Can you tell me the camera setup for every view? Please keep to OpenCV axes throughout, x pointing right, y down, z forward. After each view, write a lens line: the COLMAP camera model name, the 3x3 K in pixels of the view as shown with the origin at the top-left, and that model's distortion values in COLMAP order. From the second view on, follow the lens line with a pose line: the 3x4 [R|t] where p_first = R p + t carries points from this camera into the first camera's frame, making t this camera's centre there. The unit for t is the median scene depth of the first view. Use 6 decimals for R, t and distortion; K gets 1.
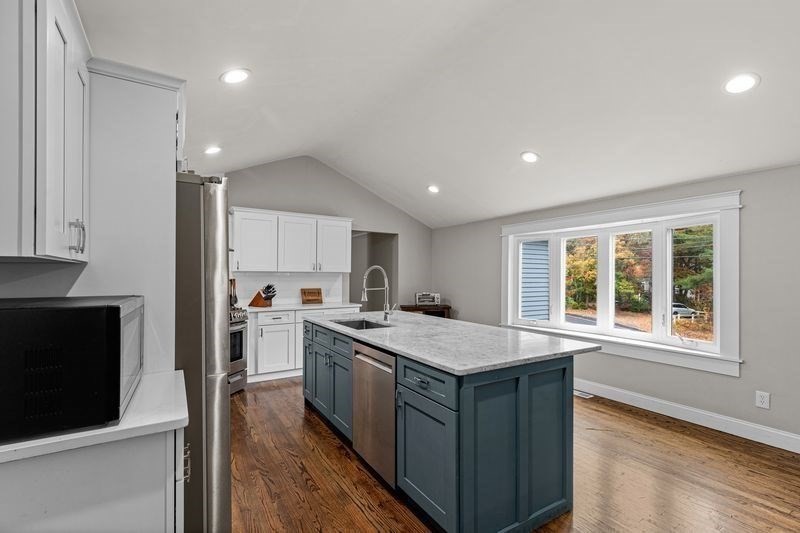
lens RADIAL K [[368.1, 0, 404.6], [0, 368.1, 272.1], [0, 0, 1]] dist [0.017410, -0.001172]
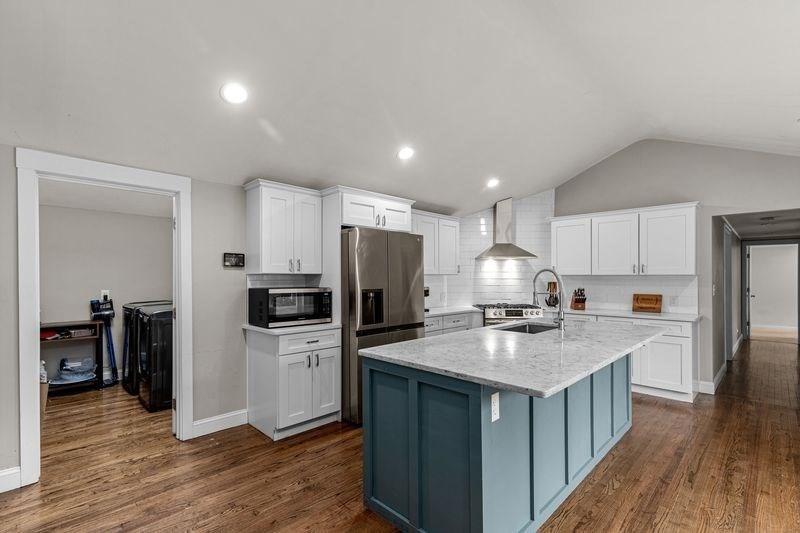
lens RADIAL K [[368.1, 0, 404.0], [0, 368.1, 274.9], [0, 0, 1]] dist [0.017410, -0.001172]
pose [[0.234699, -0.008553, -0.972030, 0.474086], [0.009349, 0.999935, -0.006541, -0.000038], [0.972023, -0.007552, 0.234764, 0.268711]]
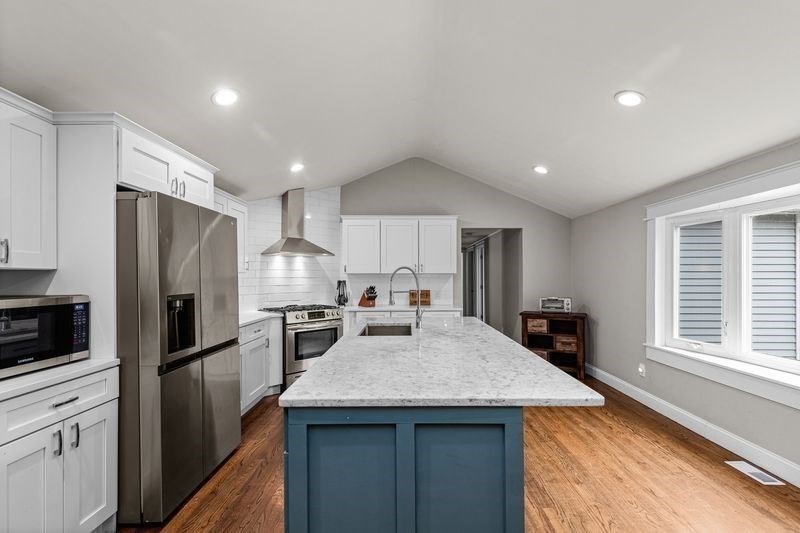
lens RADIAL K [[368.1, 0, 403.0], [0, 368.1, 274.4], [0, 0, 1]] dist [0.017410, -0.001172]
pose [[0.845149, -0.008348, -0.534466, 0.252161], [0.011287, 0.999934, 0.002230, -0.000096], [0.534412, -0.007917, 0.845187, 0.149636]]
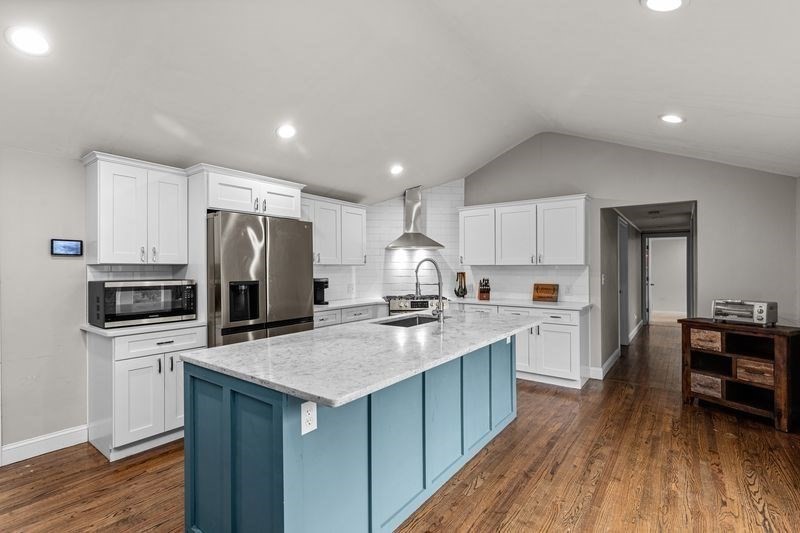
lens RADIAL K [[368.1, 0, 402.7], [0, 368.1, 269.3], [0, 0, 1]] dist [0.017410, -0.001172]
pose [[0.362980, -0.003107, -0.931792, 0.462033], [0.013139, 0.999912, 0.001784, 0.004037], [0.931704, -0.012890, 0.362989, 0.390979]]
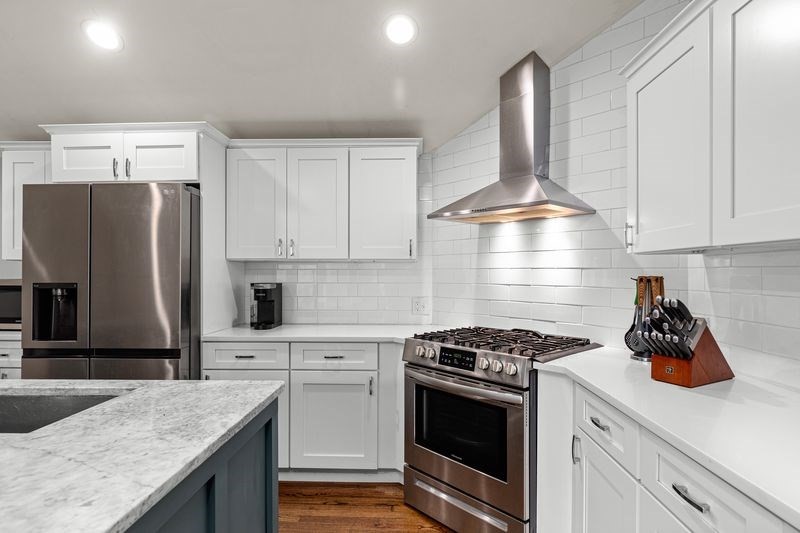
lens RADIAL K [[430.1, 0, 400.3], [0, 430.1, 273.3], [0, 0, 1]] dist [0.008229, -0.000160]
pose [[-0.562922, -0.003219, -0.826503, -0.005010], [0.004422, 0.999966, -0.006907, 0.015313], [0.826498, -0.007543, -0.562889, 0.942989]]
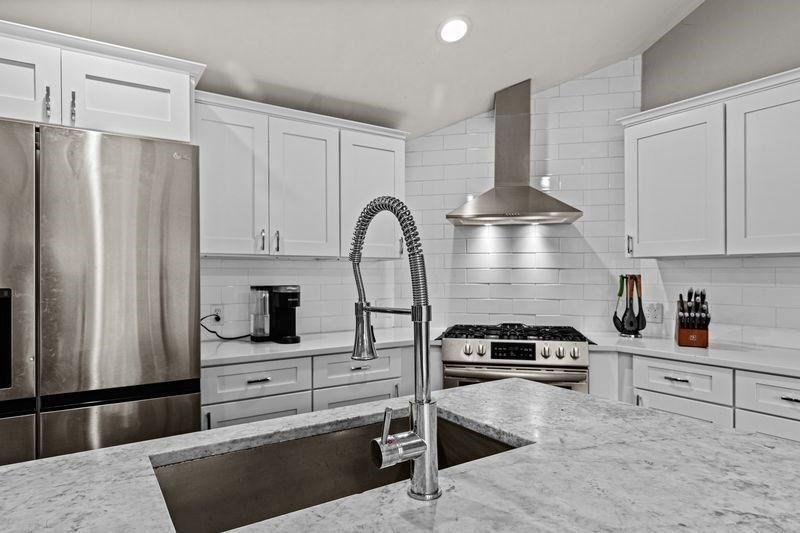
lens RADIAL K [[499.1, 0, 404.8], [0, 499.1, 272.7], [0, 0, 1]] dist [0.006865, 0.001154]
pose [[0.038654, -0.007454, -0.999225, 0.135754], [0.010188, 0.999923, -0.007065, 0.015550], [0.999201, -0.009907, 0.038727, 0.628978]]
